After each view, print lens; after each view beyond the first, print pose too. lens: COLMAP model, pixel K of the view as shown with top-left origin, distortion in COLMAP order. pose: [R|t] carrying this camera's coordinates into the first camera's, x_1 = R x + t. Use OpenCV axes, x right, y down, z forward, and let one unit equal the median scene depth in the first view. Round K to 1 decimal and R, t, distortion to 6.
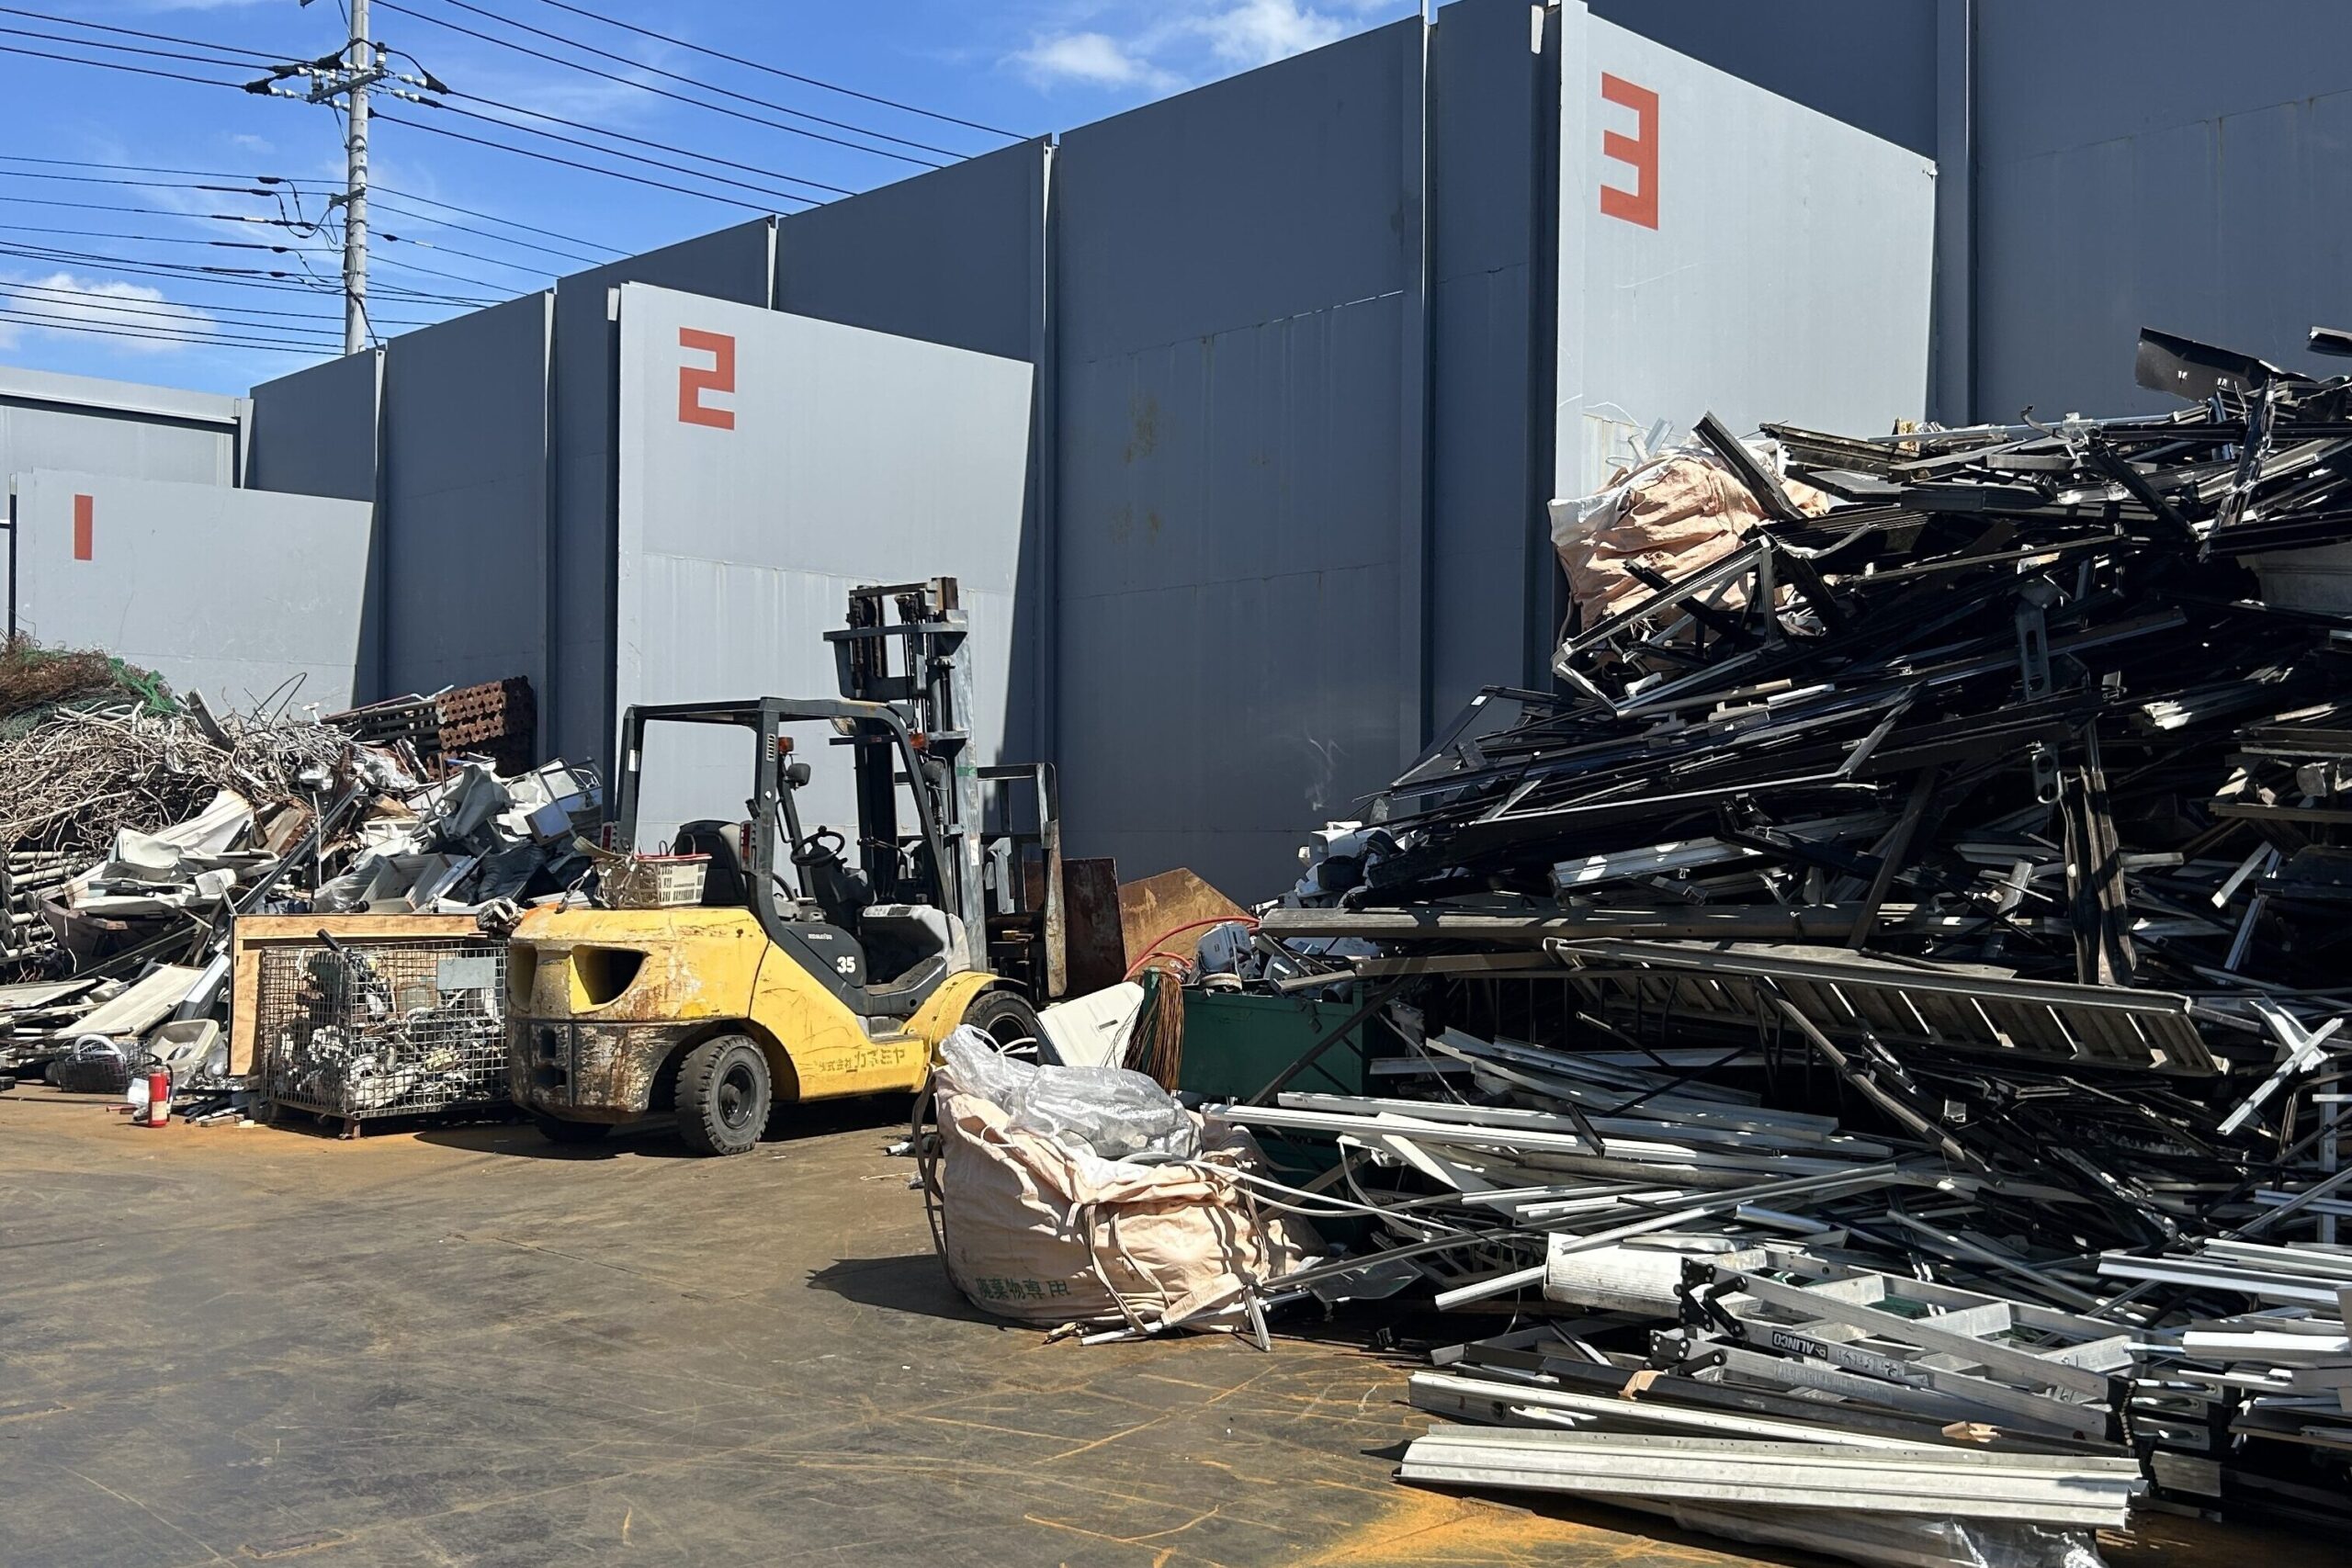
lens RADIAL K [[2337.8, 0, 1147.3], [0, 2337.8, 786.3], [0, 0, 1]] dist [0.115143, -0.288103]
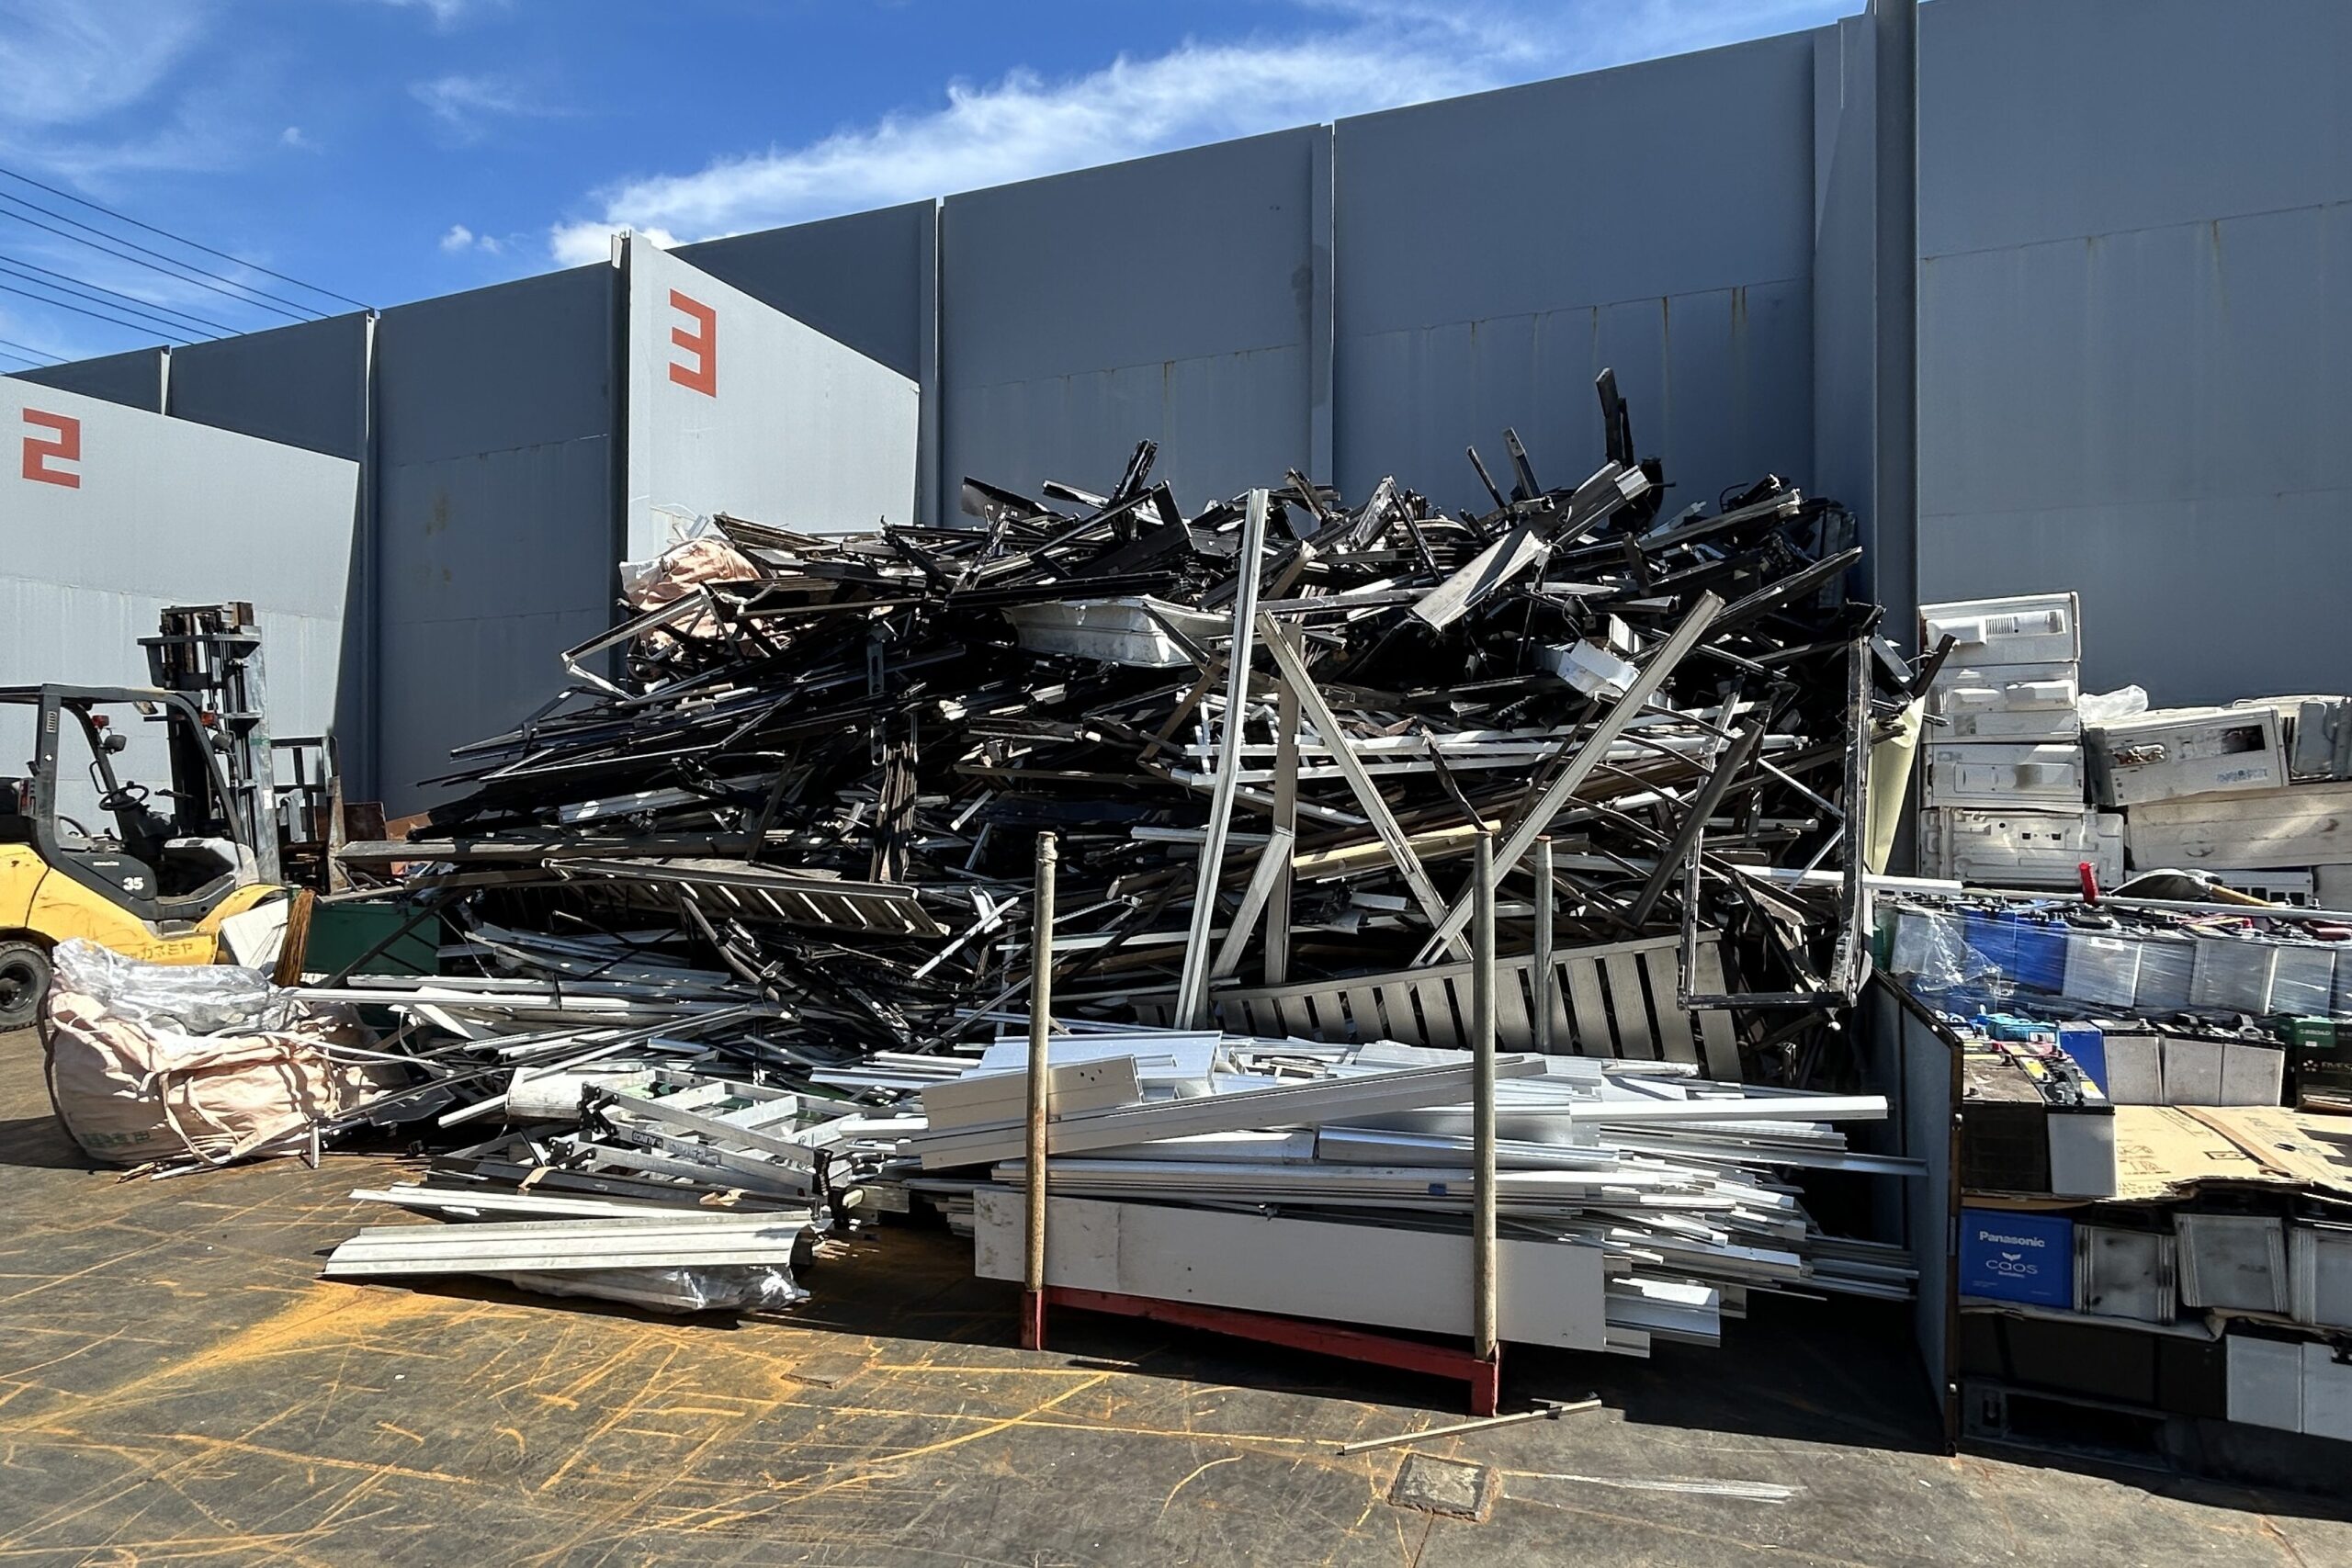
lens RADIAL K [[1313.9, 0, 1176.0], [0, 1313.9, 784.0], [0, 0, 1]] dist [-0.000269, -0.000558]
pose [[0.910895, -0.005329, 0.412605, 0.134607], [-0.003639, 0.999774, 0.020948, 0.000502], [-0.412623, -0.020583, 0.910669, 0.077261]]
